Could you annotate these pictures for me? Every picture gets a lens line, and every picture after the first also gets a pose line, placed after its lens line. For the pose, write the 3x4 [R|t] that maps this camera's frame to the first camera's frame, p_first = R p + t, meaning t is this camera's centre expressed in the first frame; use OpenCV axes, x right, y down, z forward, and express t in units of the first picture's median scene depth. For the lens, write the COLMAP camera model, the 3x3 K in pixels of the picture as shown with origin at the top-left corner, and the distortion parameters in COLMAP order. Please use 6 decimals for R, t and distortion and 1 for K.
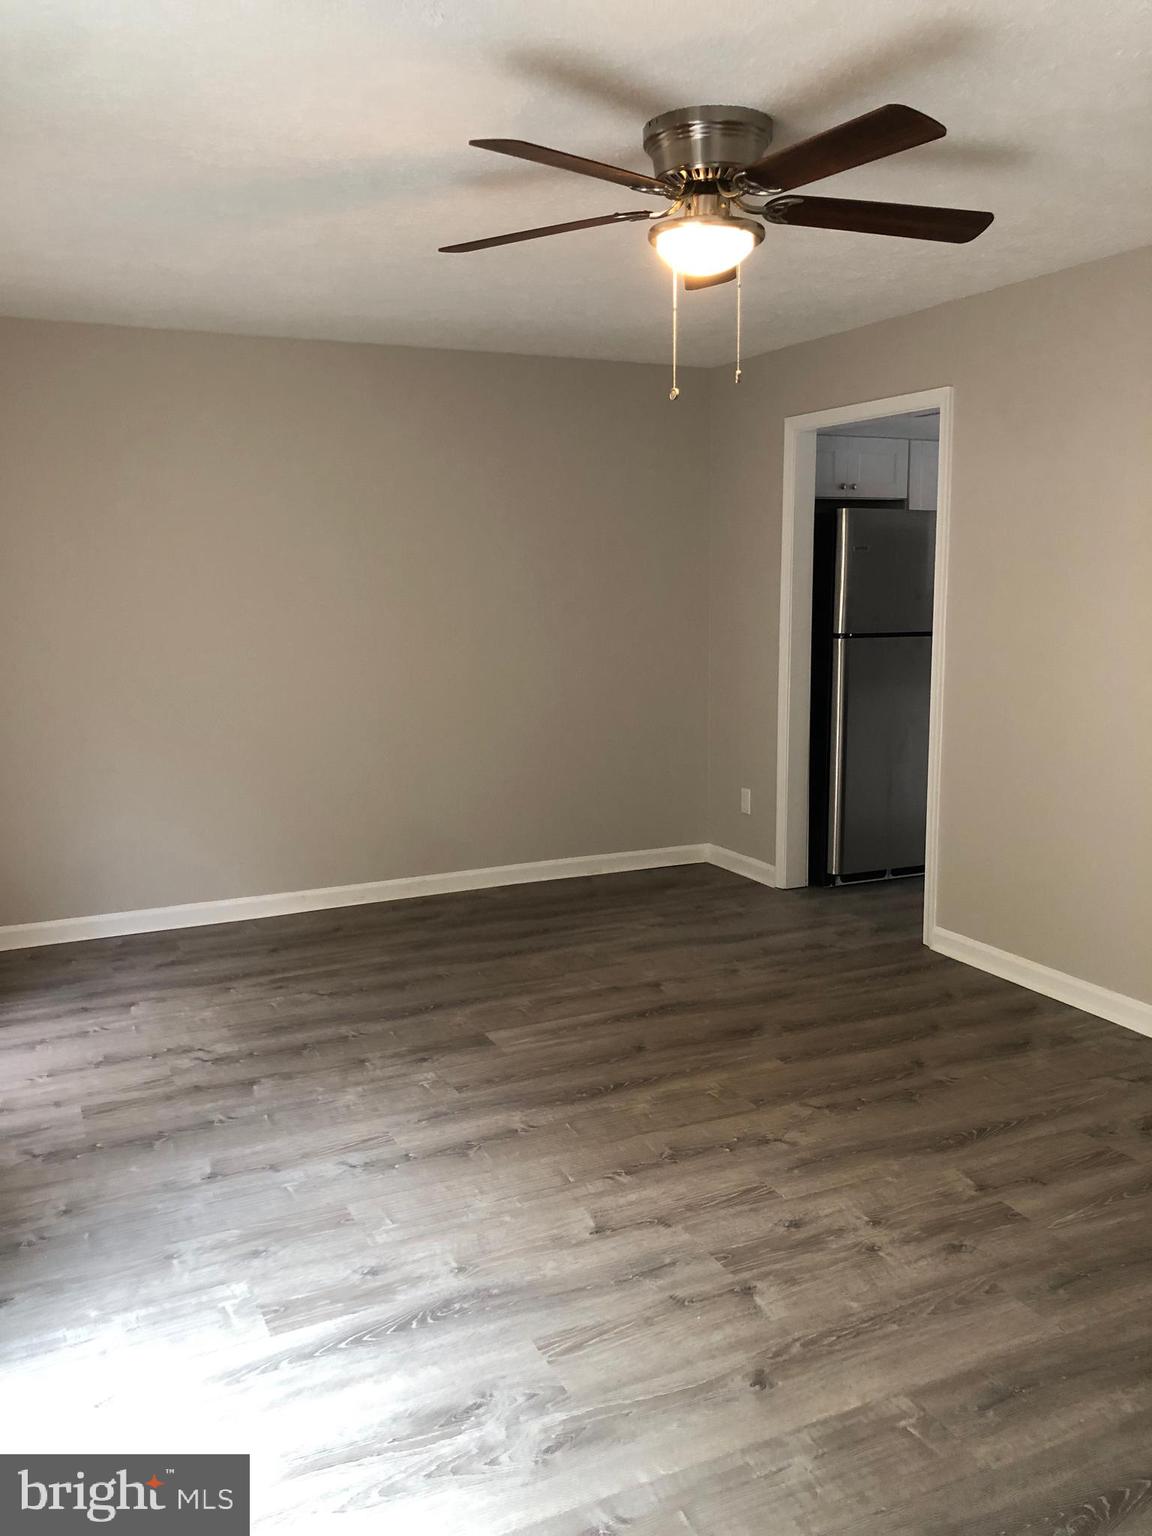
lens RADIAL K [[1253.8, 0, 576.0], [0, 1253.8, 768.0], [0, 0, 1]] dist [0.000311, 0.066800]
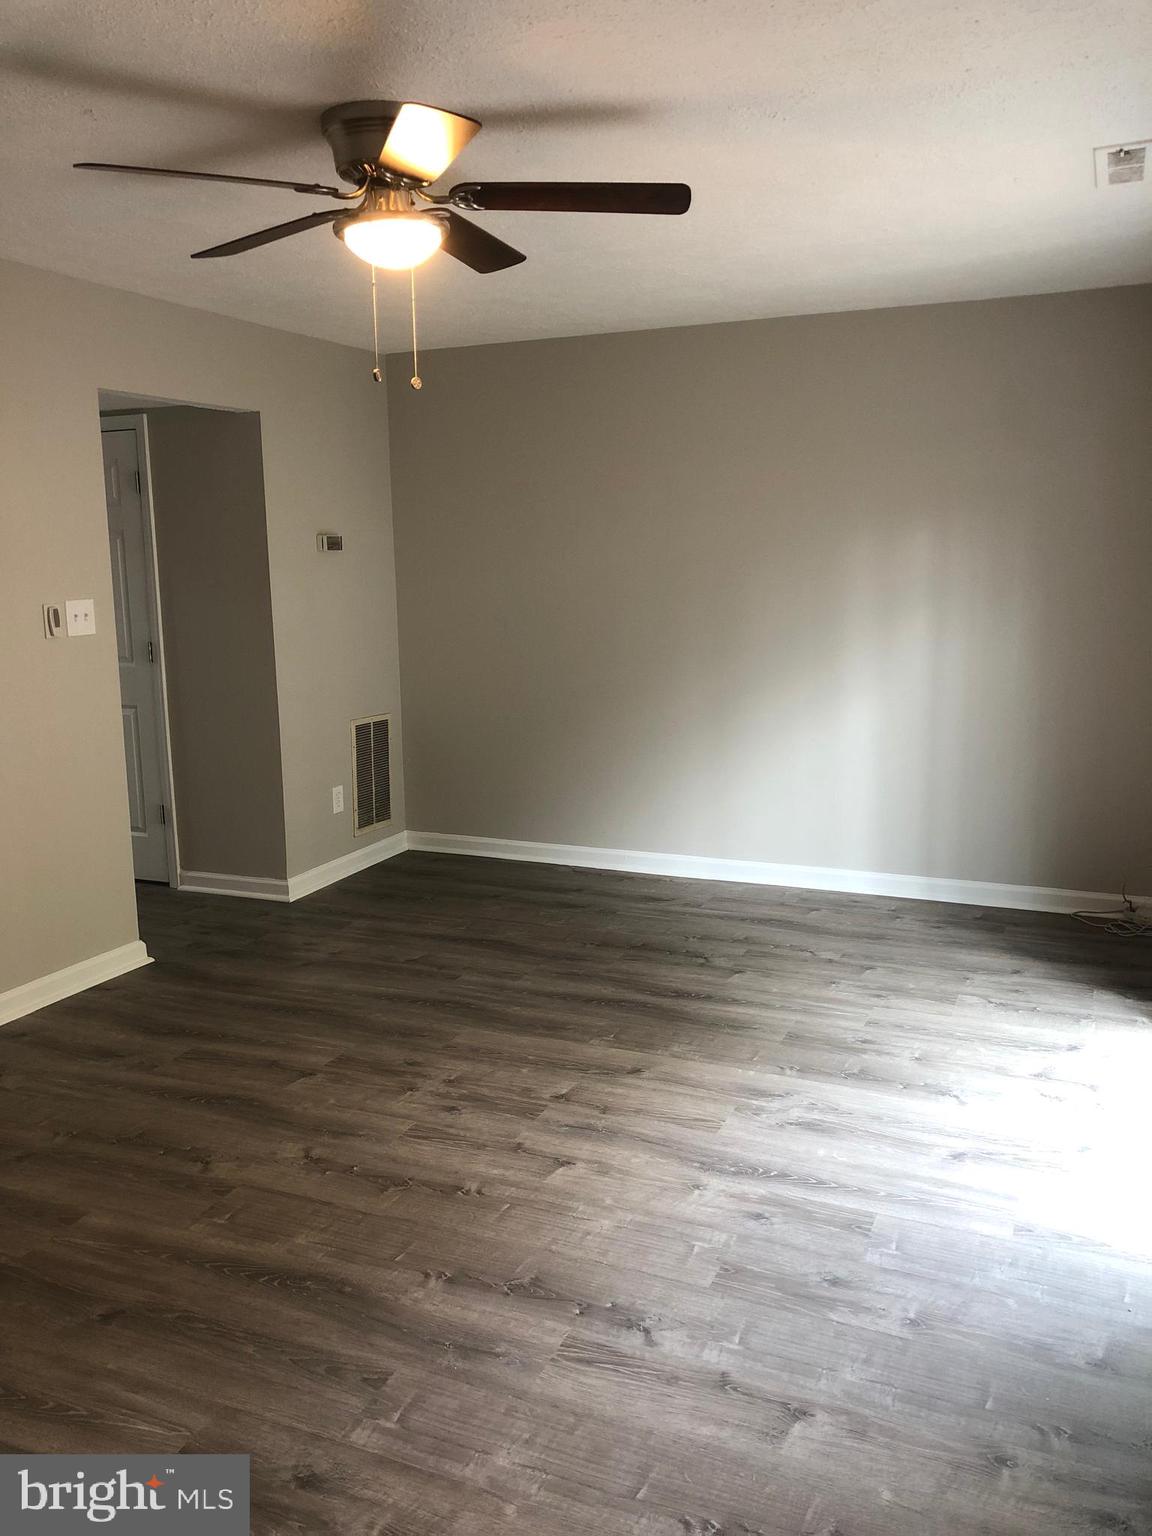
lens RADIAL K [[1254.9, 0, 576.0], [0, 1254.9, 768.0], [0, 0, 1]] dist [0.017847, 0.004590]
pose [[-0.658495, -0.111678, 0.744253, -0.769693], [0.140935, 0.953134, 0.267717, -0.252661], [-0.739271, 0.281181, -0.611895, 1.580856]]
